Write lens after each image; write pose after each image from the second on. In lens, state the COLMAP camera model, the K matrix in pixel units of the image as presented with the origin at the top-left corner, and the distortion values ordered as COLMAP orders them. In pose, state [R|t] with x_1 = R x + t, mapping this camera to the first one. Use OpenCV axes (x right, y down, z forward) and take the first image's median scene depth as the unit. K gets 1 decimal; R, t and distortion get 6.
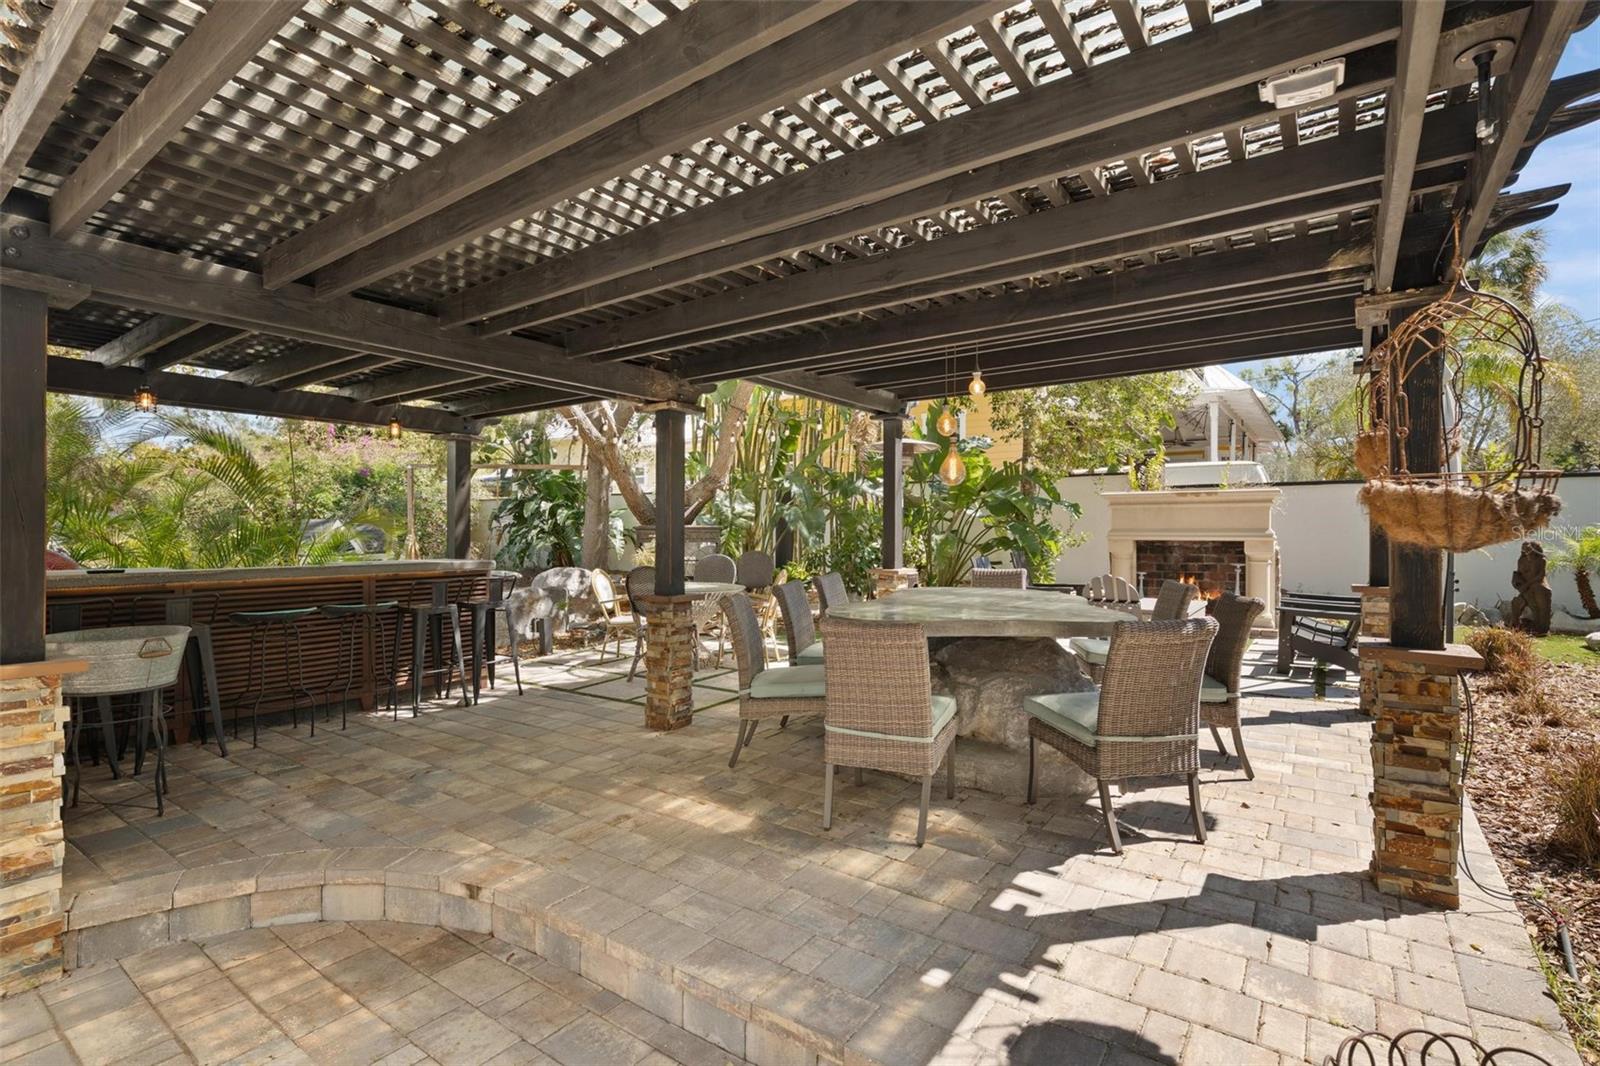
lens RADIAL K [[758.6, 0, 791.8], [0, 758.6, 531.4], [0, 0, 1]] dist [0.004040, -0.001690]
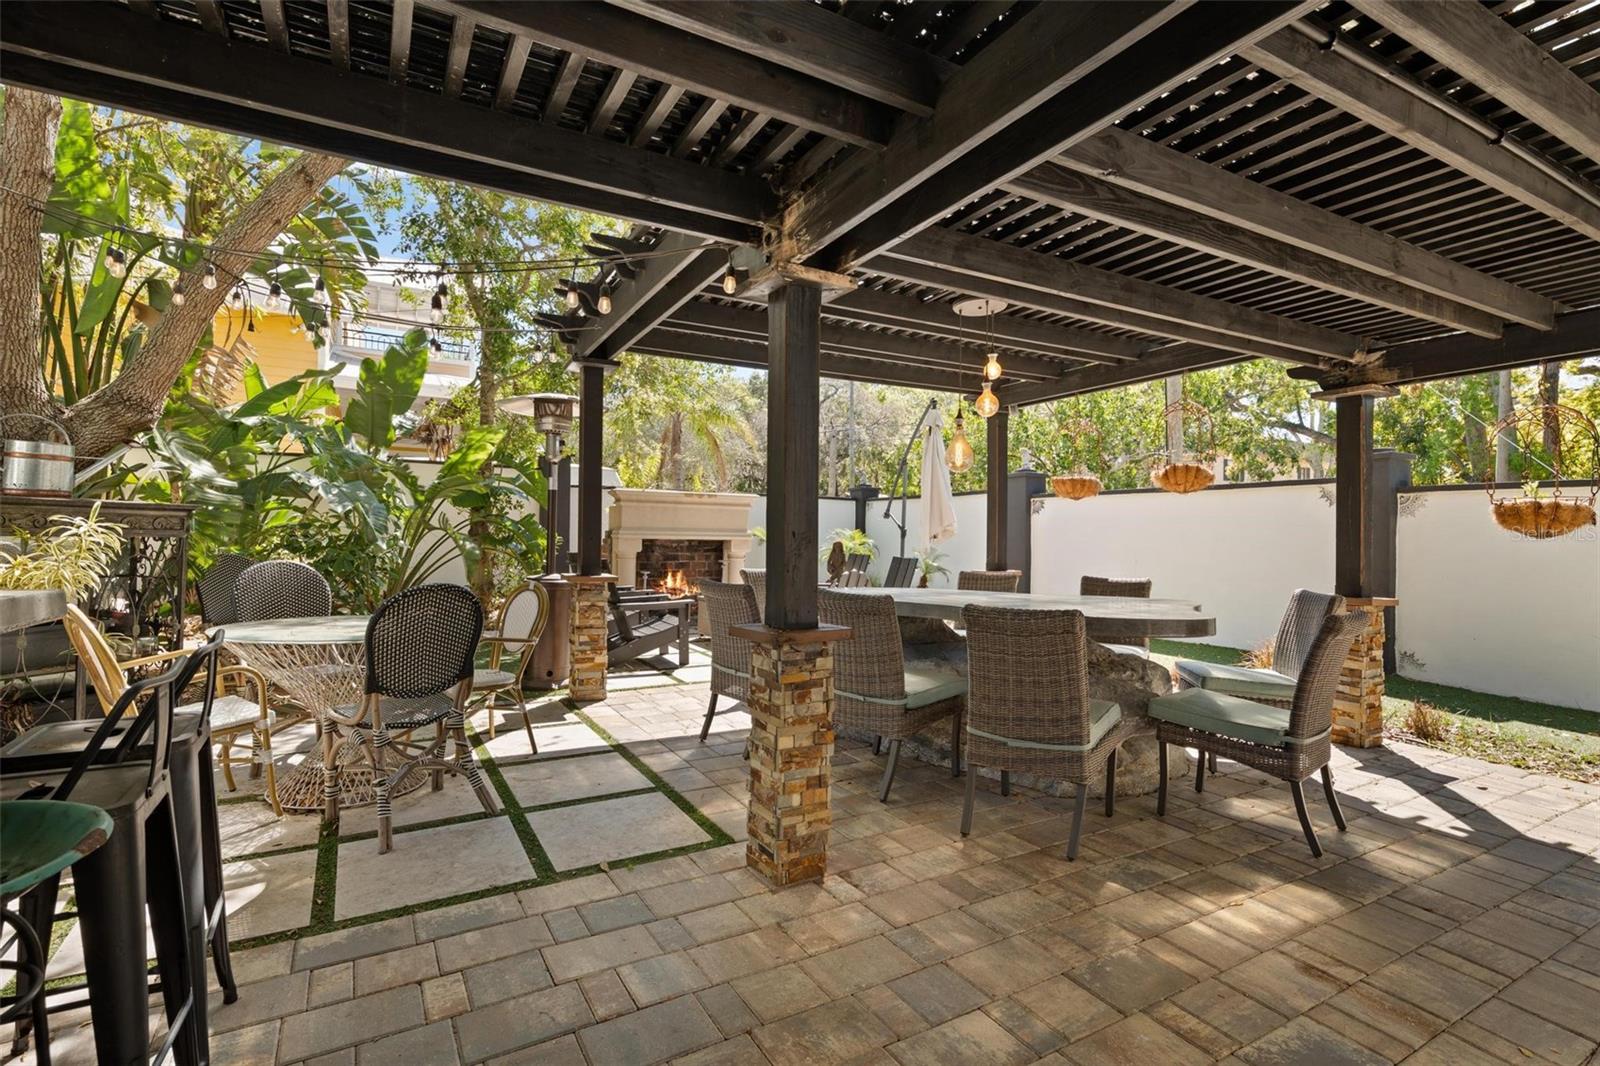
lens RADIAL K [[758.6, 0, 801.2], [0, 758.6, 536.4], [0, 0, 1]] dist [0.004040, -0.001690]
pose [[0.412902, 0.006256, 0.910754, -0.833859], [-0.005190, 0.999976, -0.004516, 0.026873], [-0.910761, -0.002862, 0.412924, 0.981977]]
